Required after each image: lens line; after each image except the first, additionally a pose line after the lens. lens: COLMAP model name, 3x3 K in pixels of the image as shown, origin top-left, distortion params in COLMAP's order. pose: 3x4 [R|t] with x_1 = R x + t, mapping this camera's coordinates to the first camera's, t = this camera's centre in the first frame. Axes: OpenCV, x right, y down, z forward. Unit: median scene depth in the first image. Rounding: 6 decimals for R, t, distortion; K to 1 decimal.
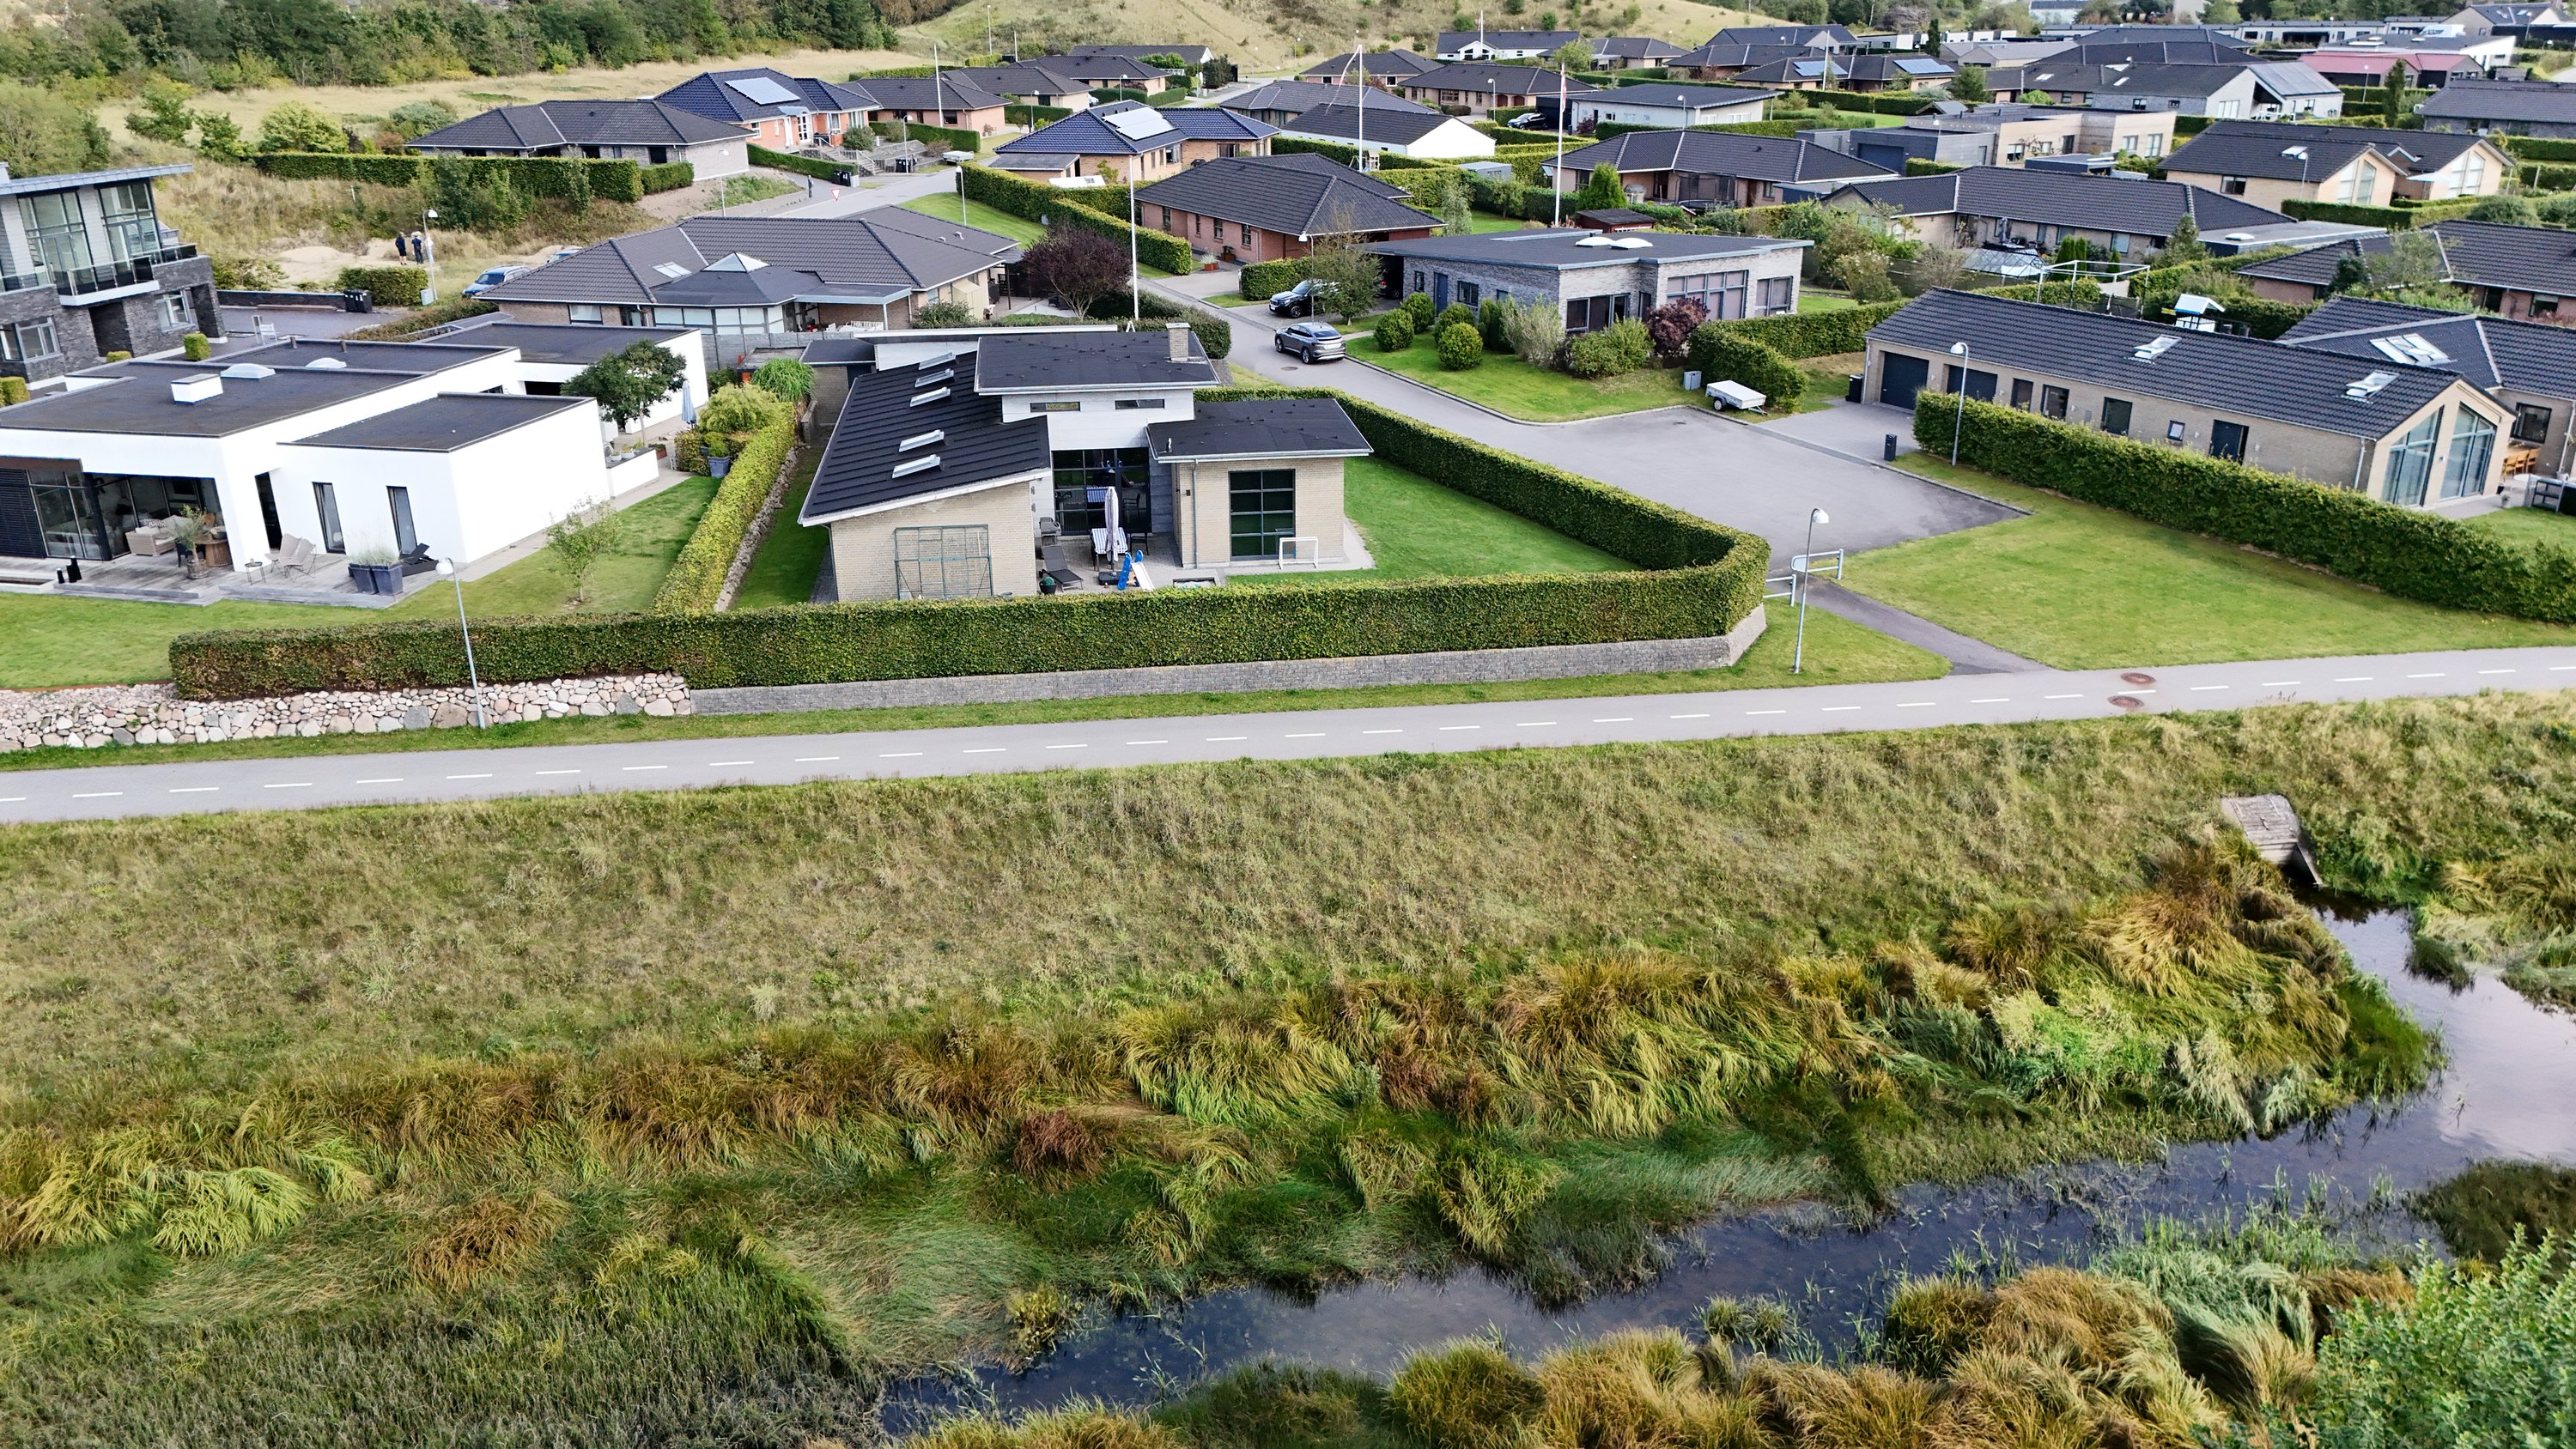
lens RADIAL K [[1876.2, 0, 1288.0], [0, 1876.2, 724.5], [0, 0, 1]] dist [0.057531, -0.046549]
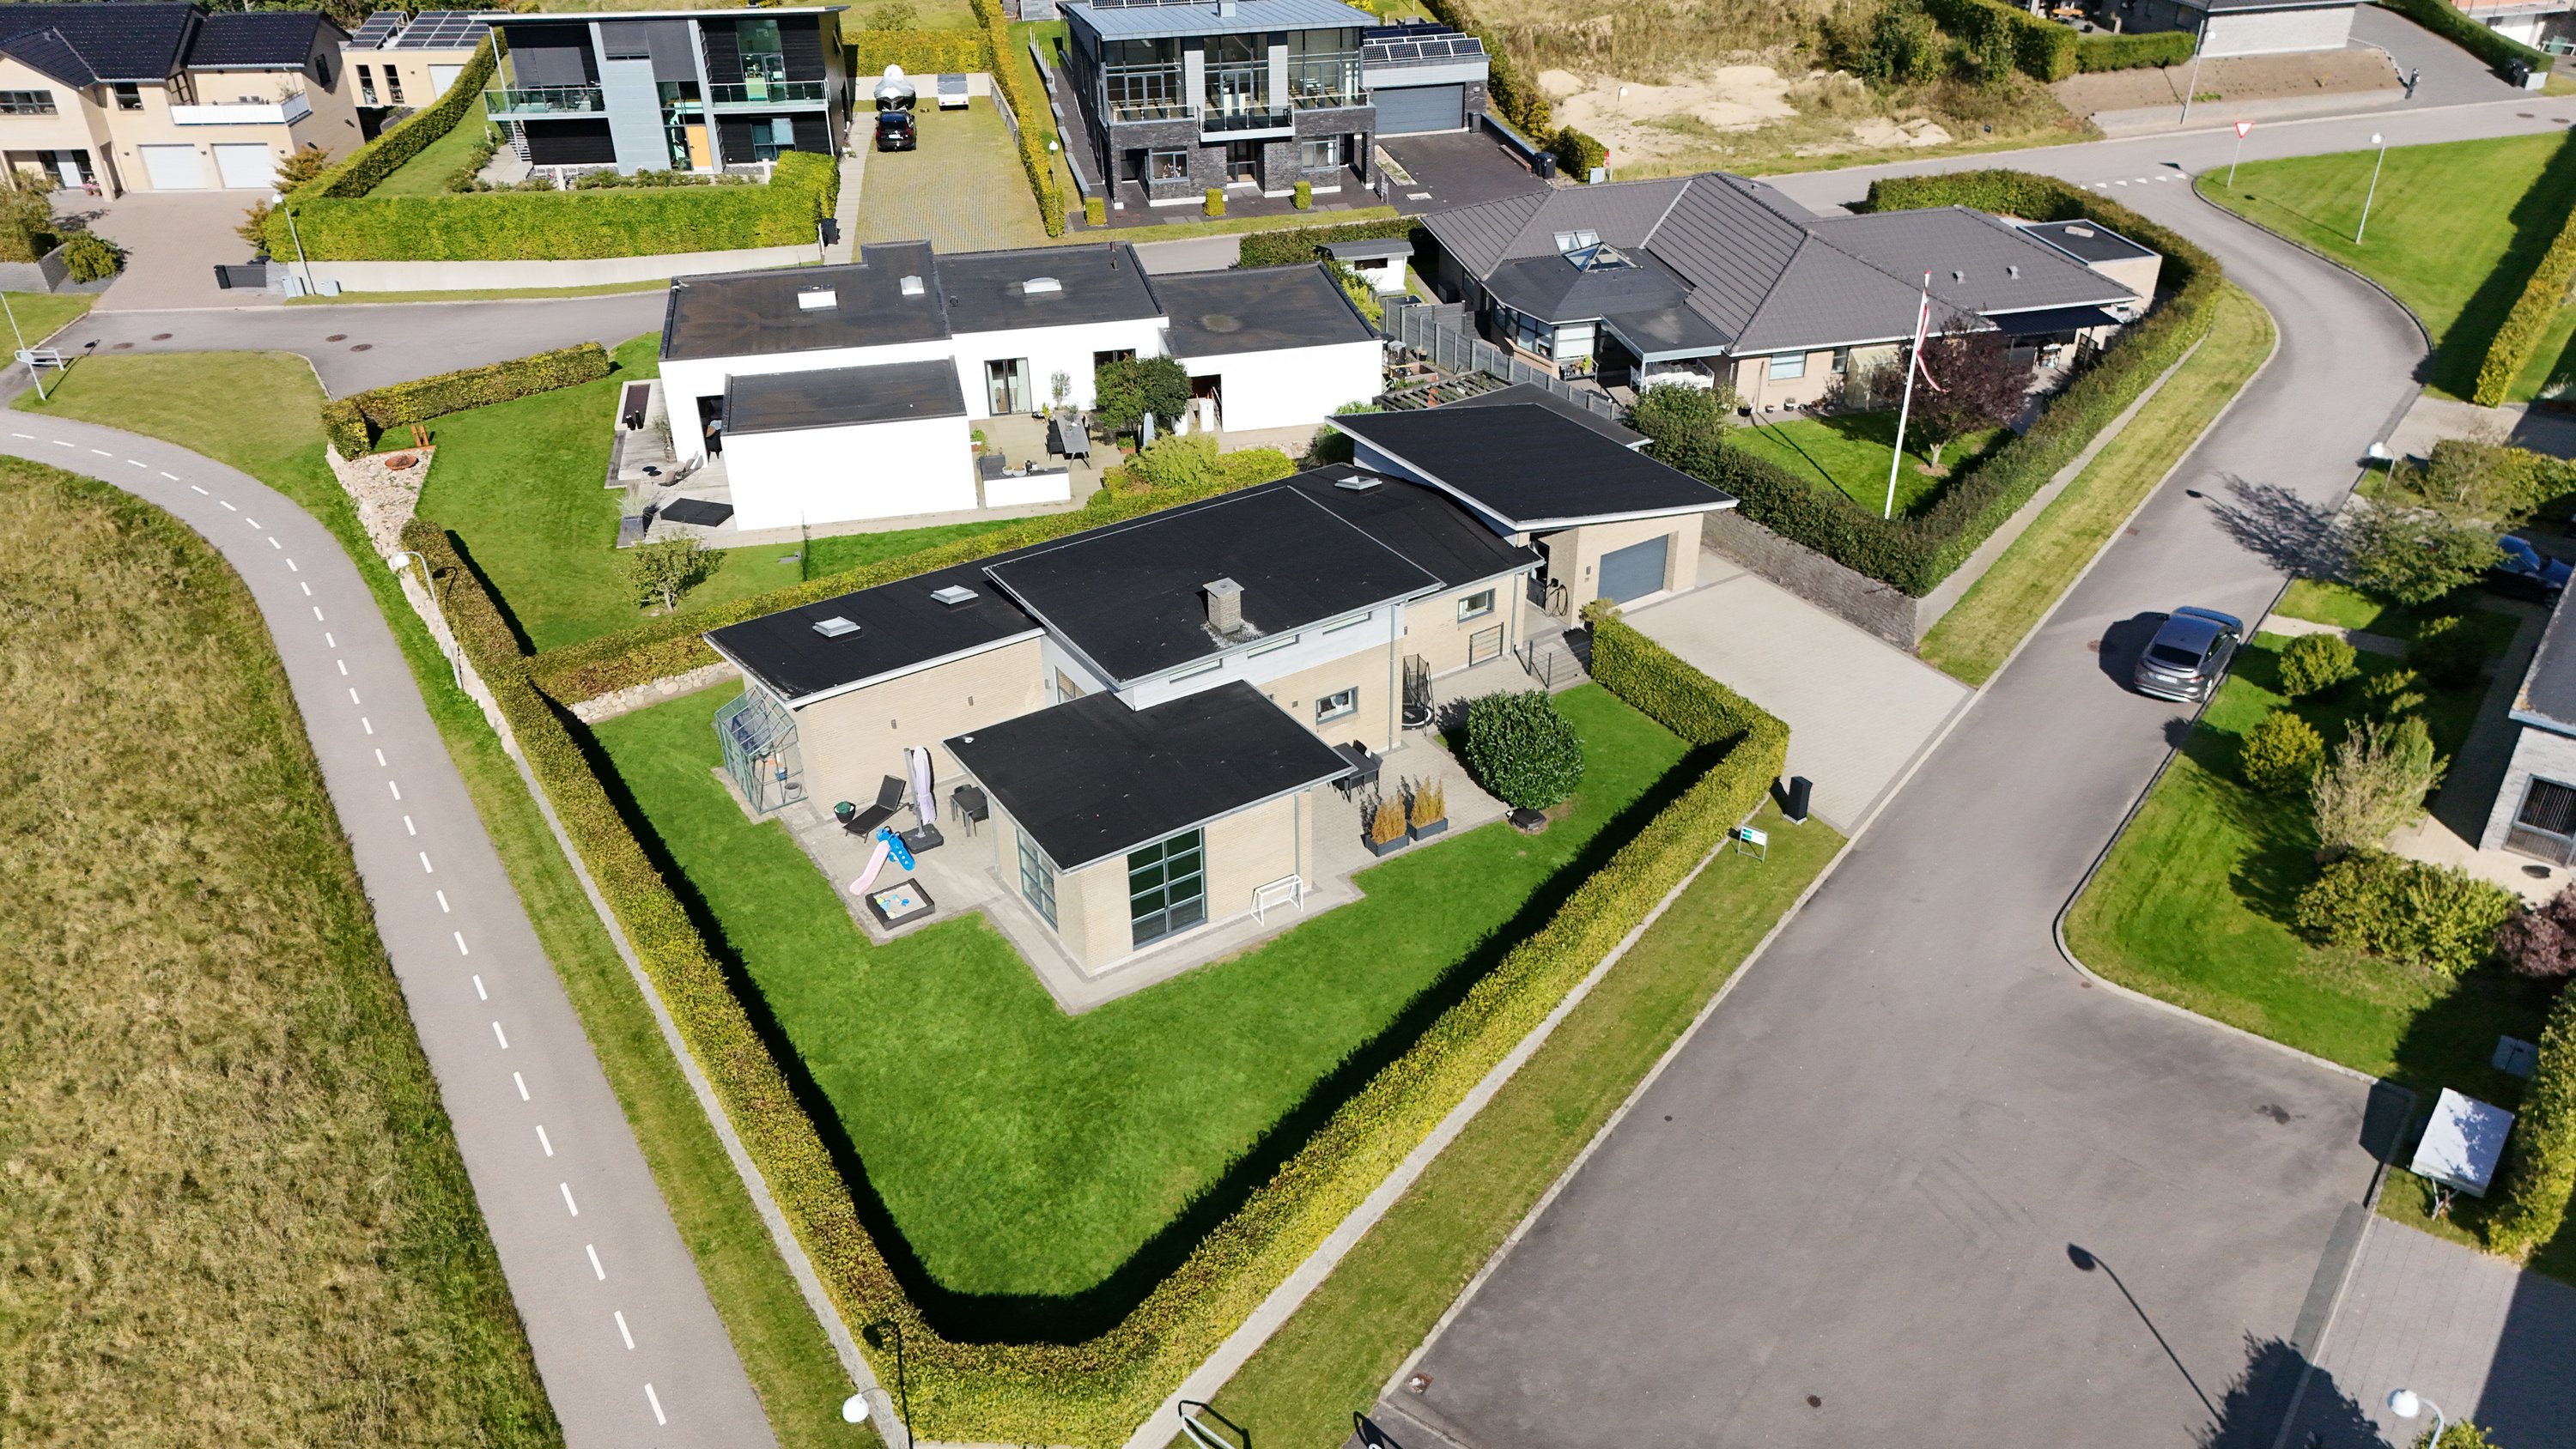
lens RADIAL K [[1876.2, 0, 1288.0], [0, 1876.2, 724.5], [0, 0, 1]] dist [0.057531, -0.046549]
pose [[0.420548, 0.470170, -0.775938, 0.636859], [-0.320735, 0.877064, 0.357613, -0.502394], [0.848686, 0.098477, 0.519648, 0.743027]]
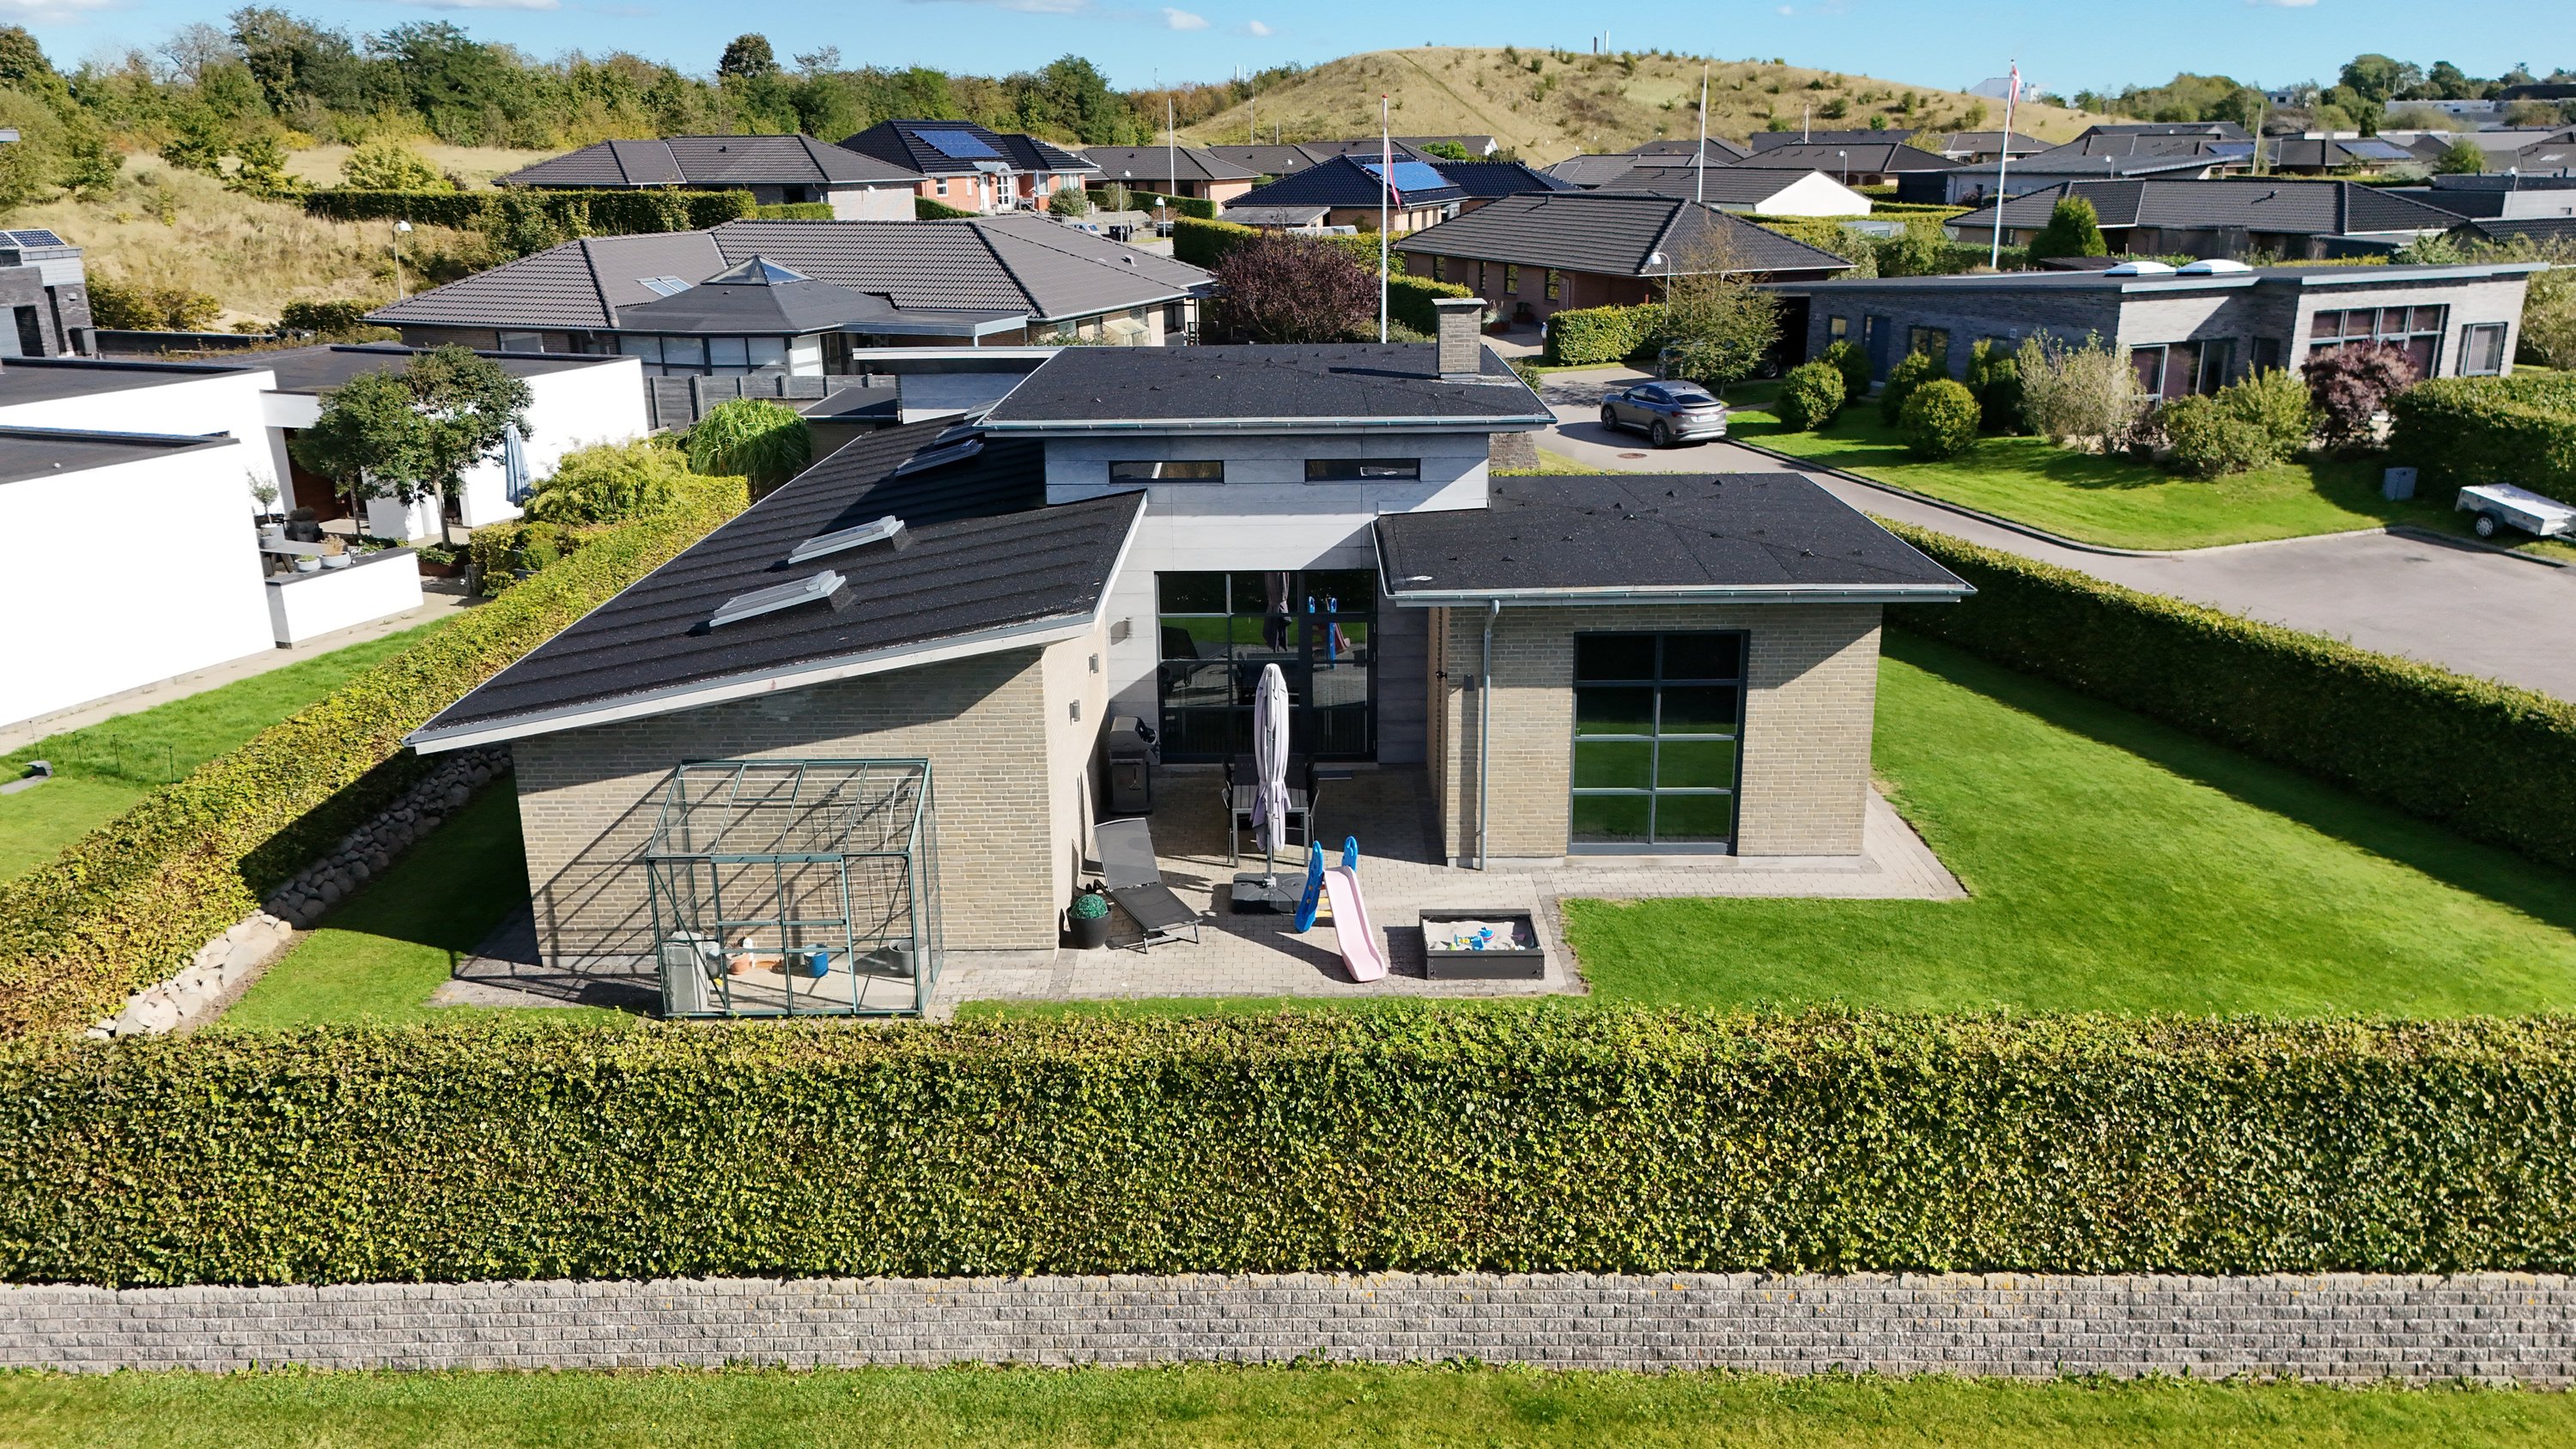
lens RADIAL K [[1876.2, 0, 1288.0], [0, 1876.2, 724.5], [0, 0, 1]] dist [0.057531, -0.046549]
pose [[0.990236, 0.038981, -0.133841, -0.040520], [-0.048667, 0.996368, -0.069879, -0.092072], [0.130631, 0.075710, 0.988536, 0.653462]]
